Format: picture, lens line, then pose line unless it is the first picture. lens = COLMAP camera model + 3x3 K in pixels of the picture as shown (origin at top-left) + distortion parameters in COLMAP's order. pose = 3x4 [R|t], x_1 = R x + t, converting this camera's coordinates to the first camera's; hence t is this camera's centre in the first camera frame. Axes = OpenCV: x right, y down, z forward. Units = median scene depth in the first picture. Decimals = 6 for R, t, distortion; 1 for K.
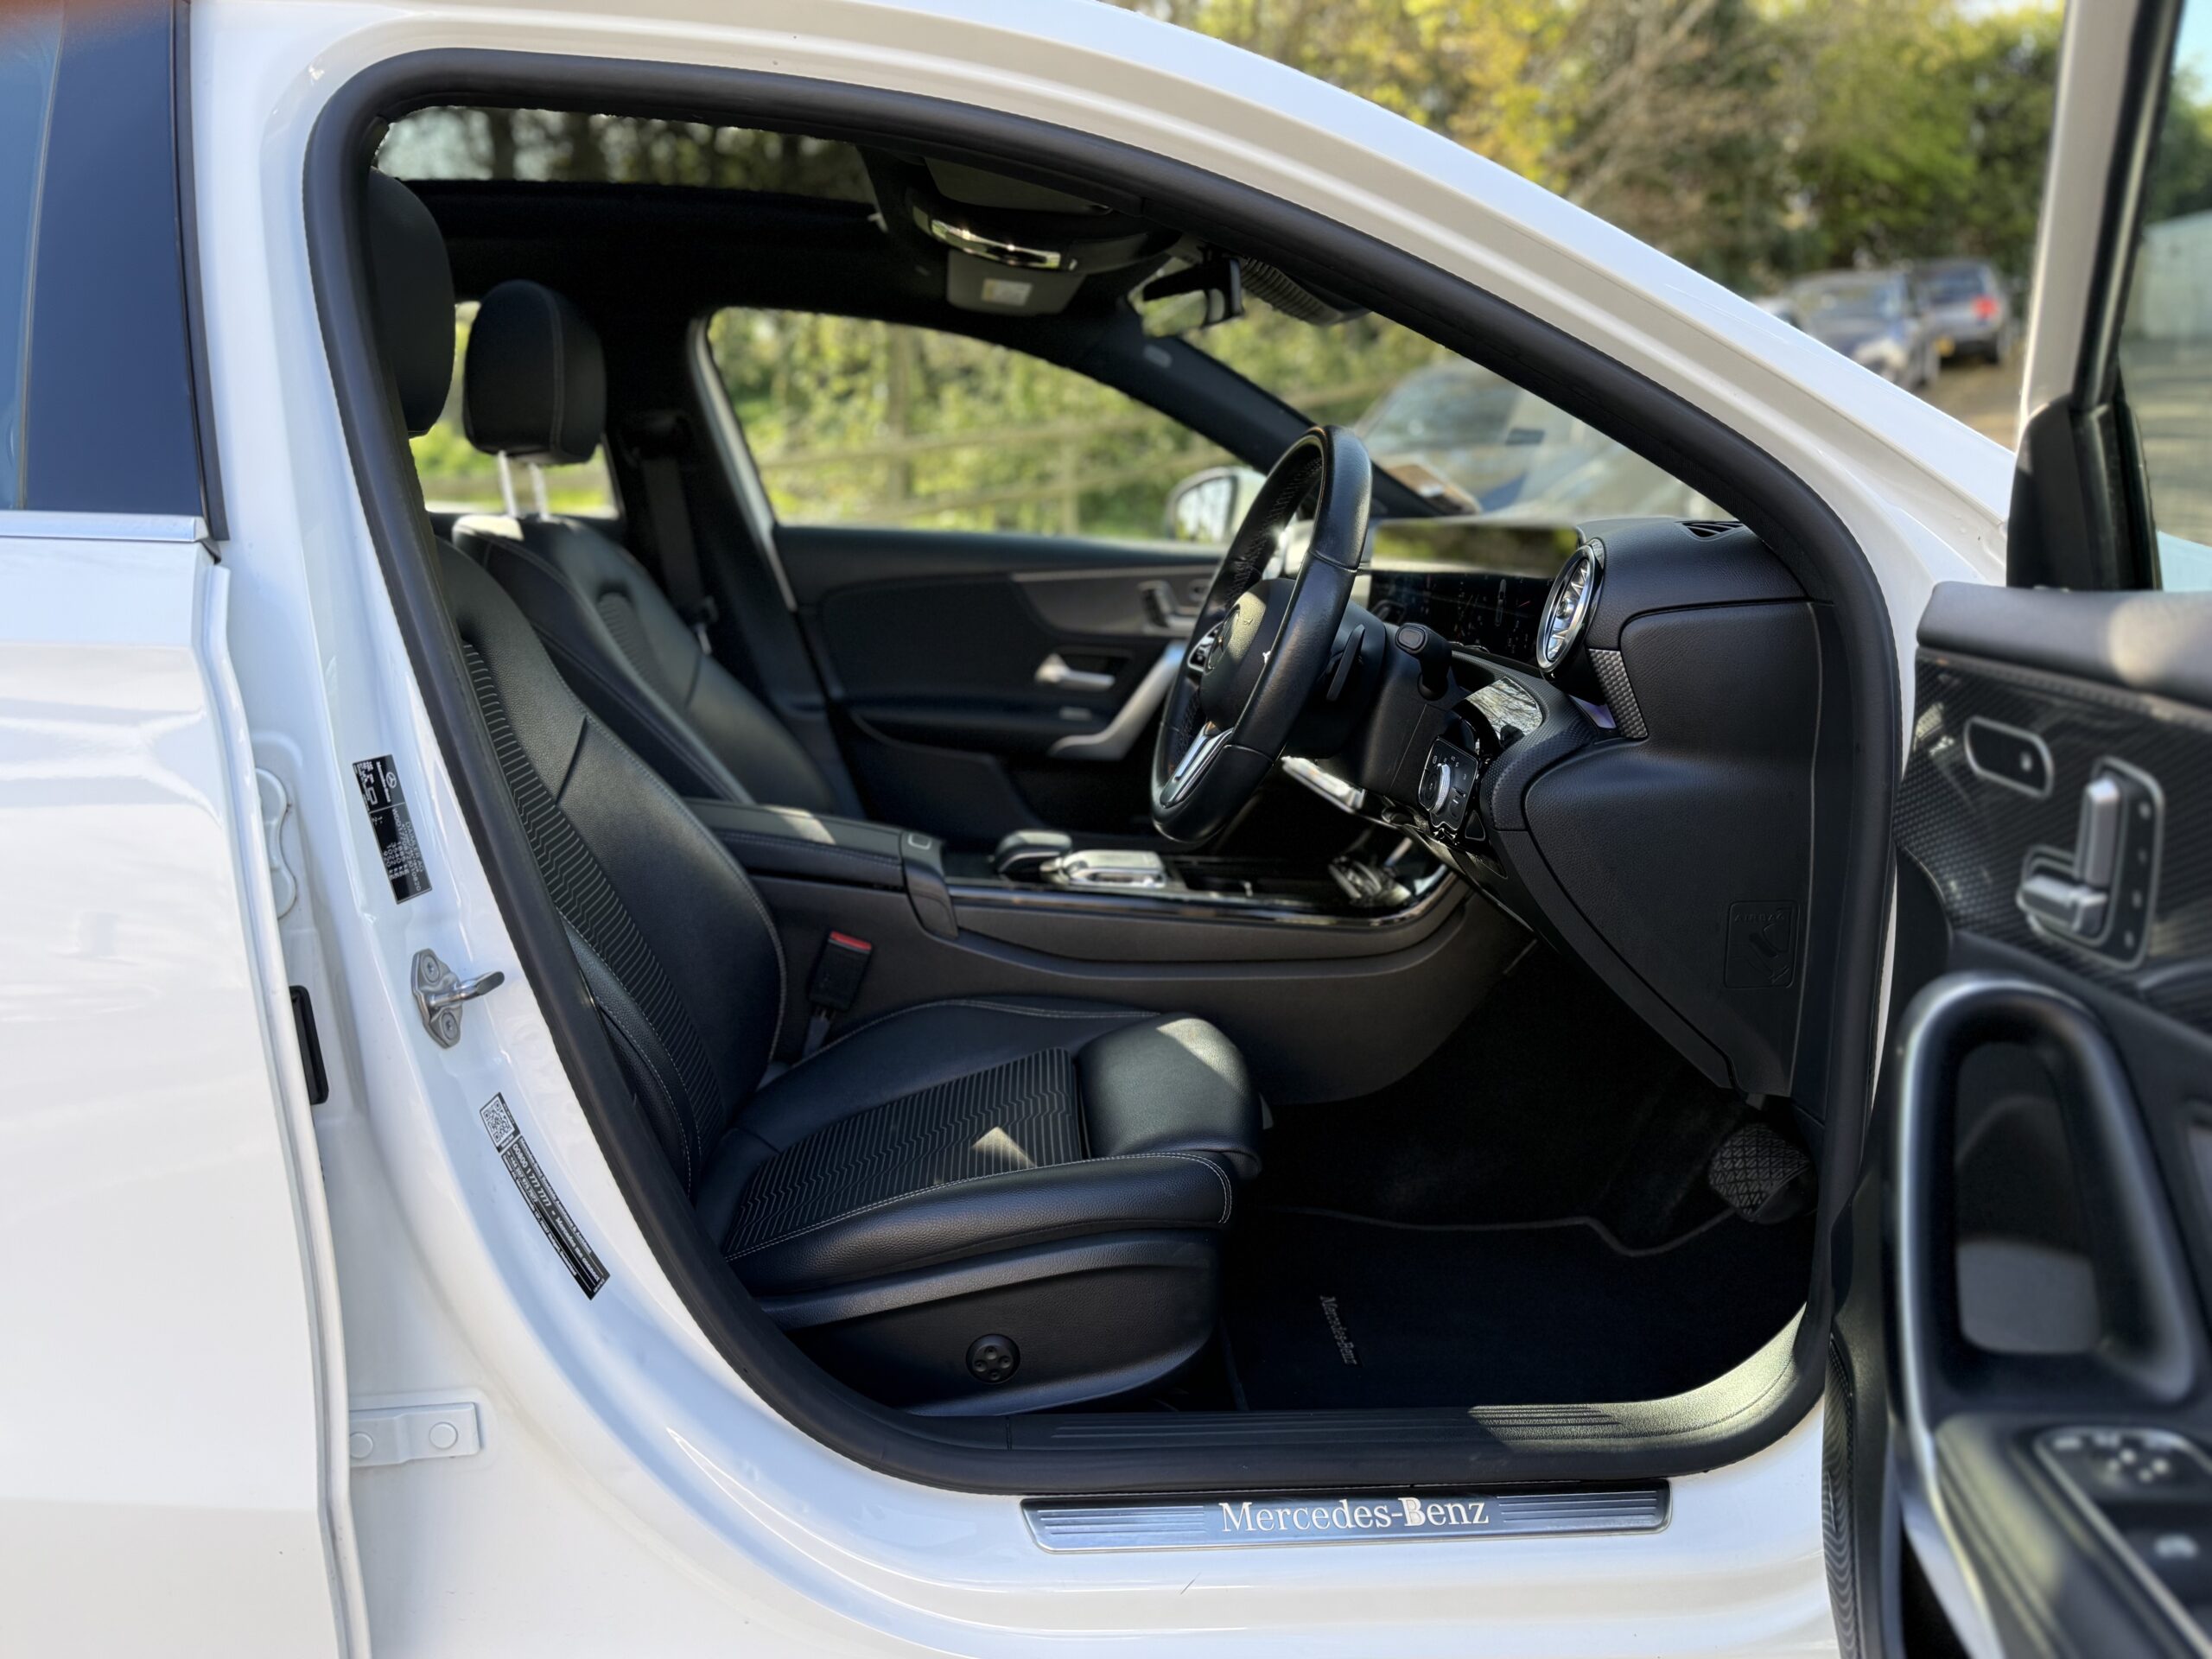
lens RADIAL K [[1597.7, 0, 1143.8], [0, 1597.7, 824.0], [0, 0, 1]] dist [0.002042, -0.013258]
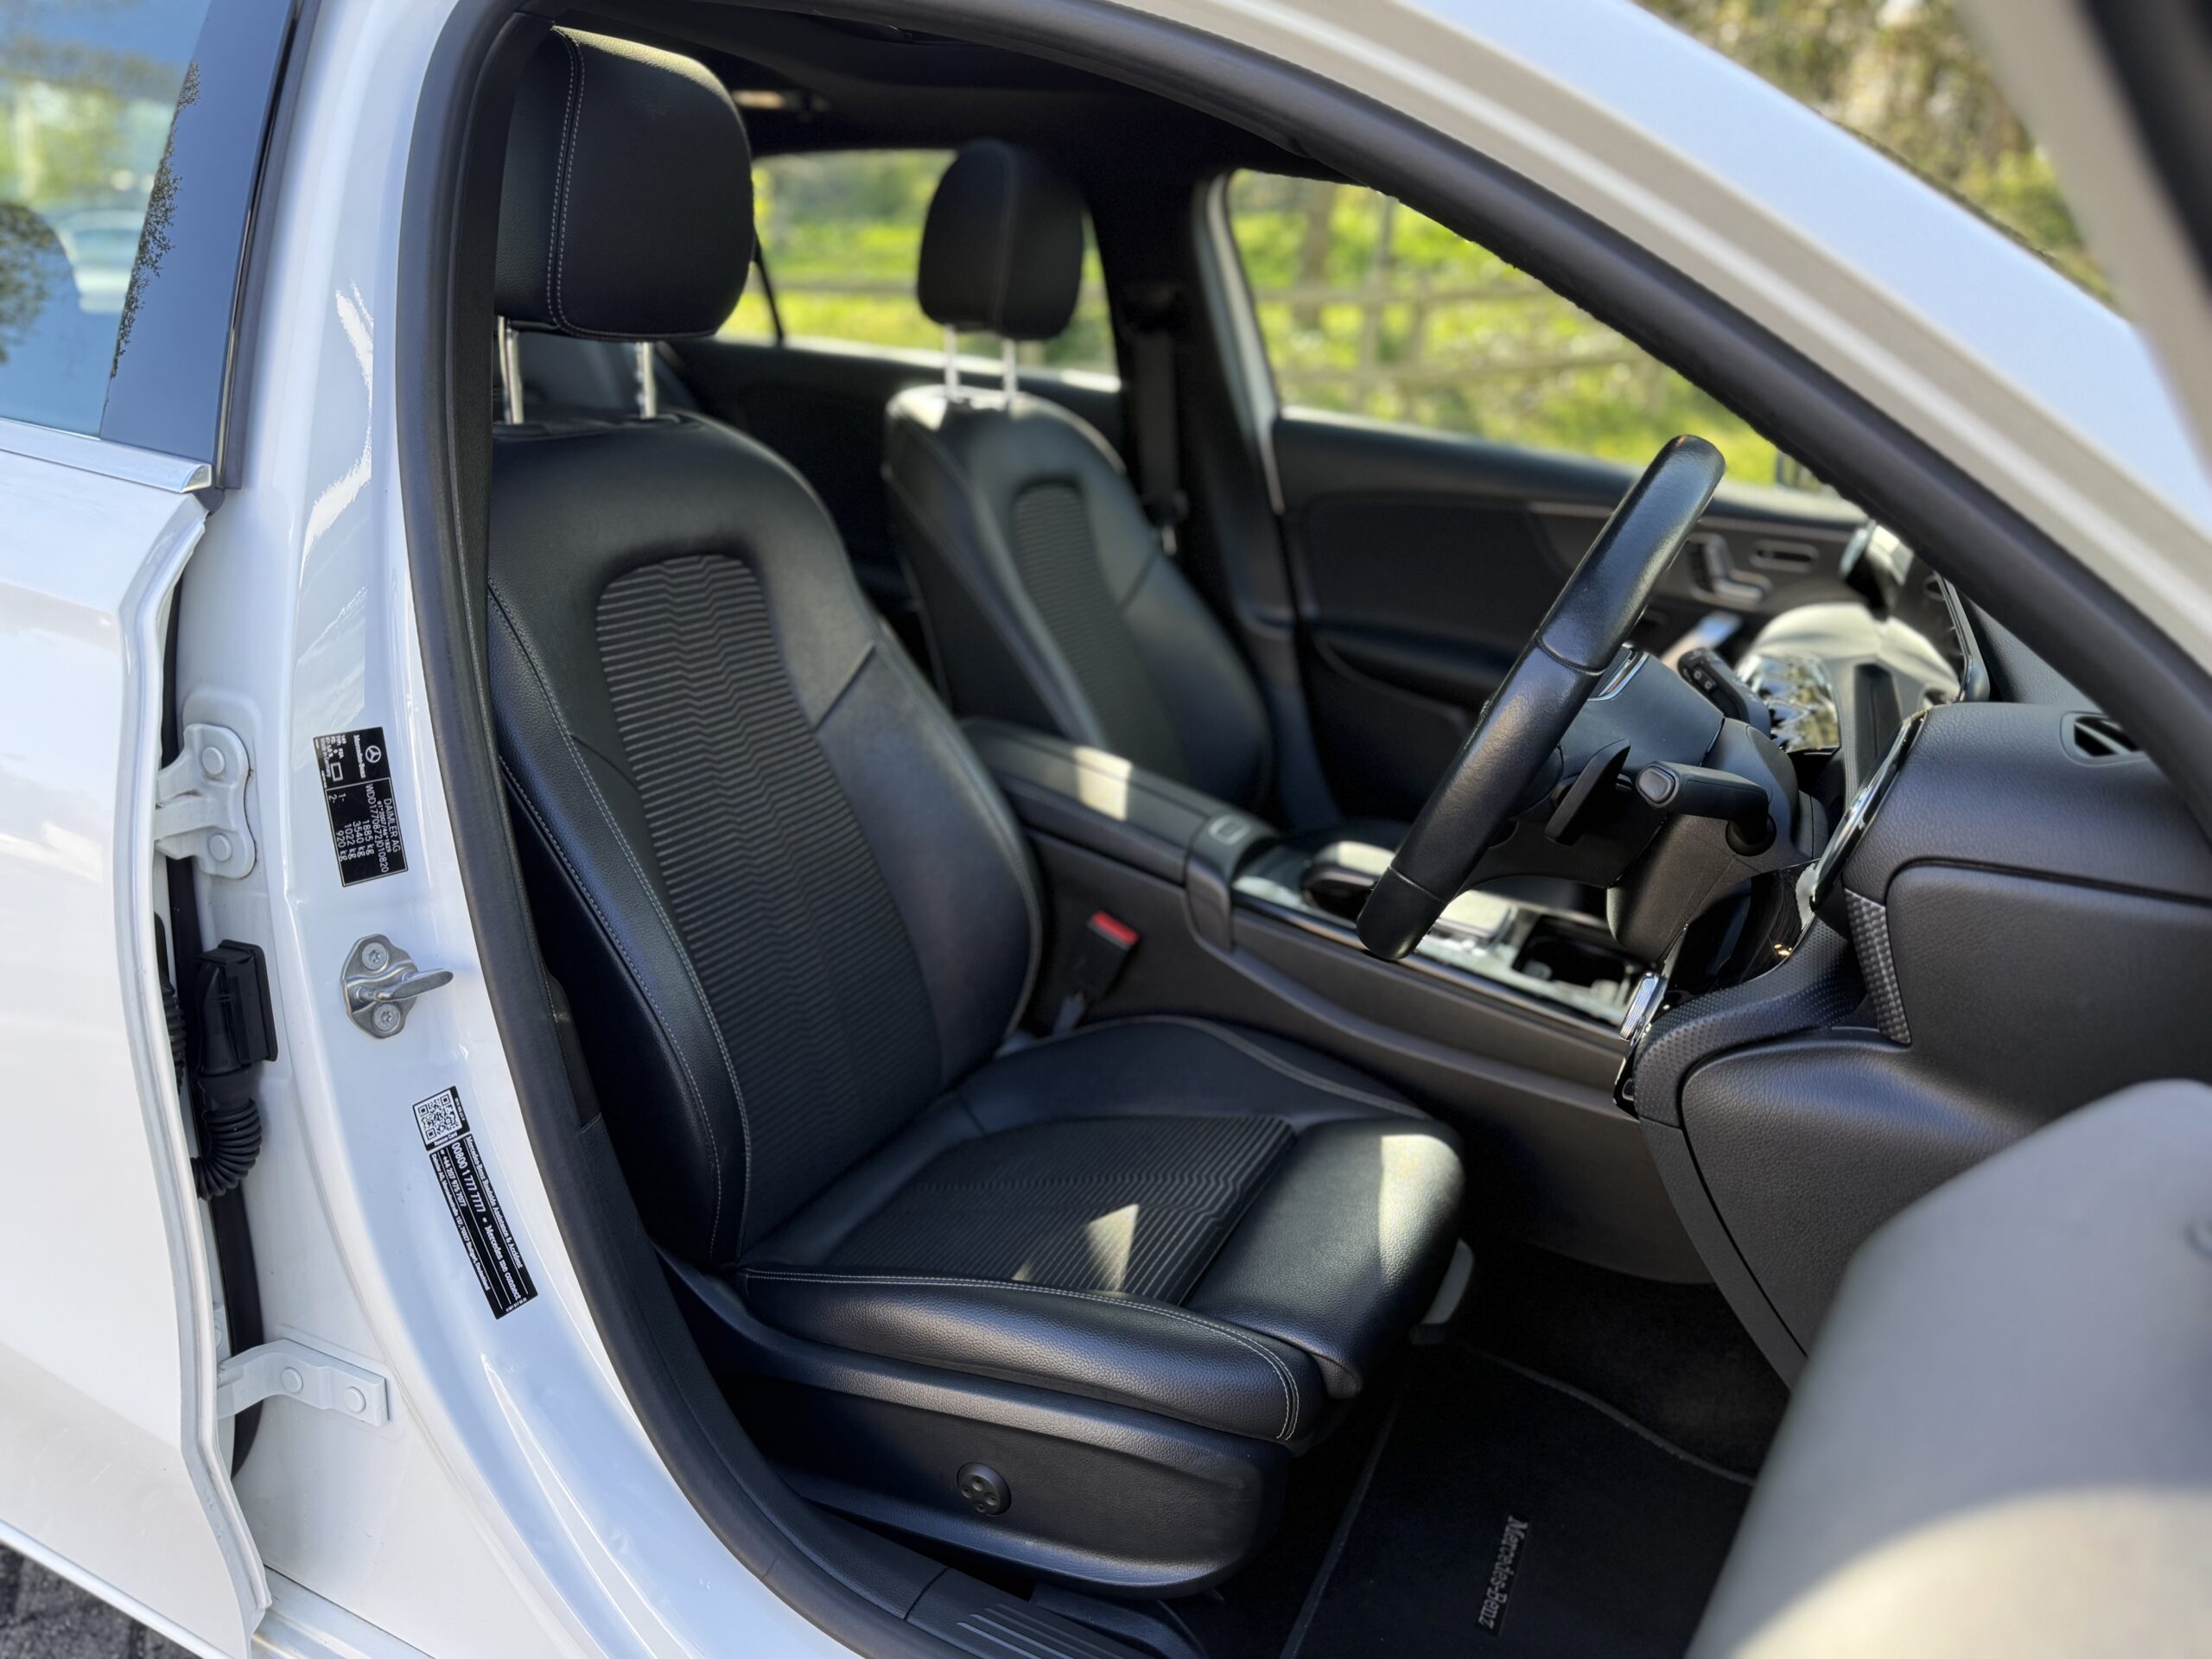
lens RADIAL K [[1597.7, 0, 1104.8], [0, 1597.7, 828.0], [0, 0, 1]] dist [0.002042, -0.013258]
pose [[0.870358, 0.221999, -0.439538, 0.267644], [-0.171425, 0.973374, 0.152176, -0.161430], [0.461617, -0.057100, 0.885240, 0.278035]]
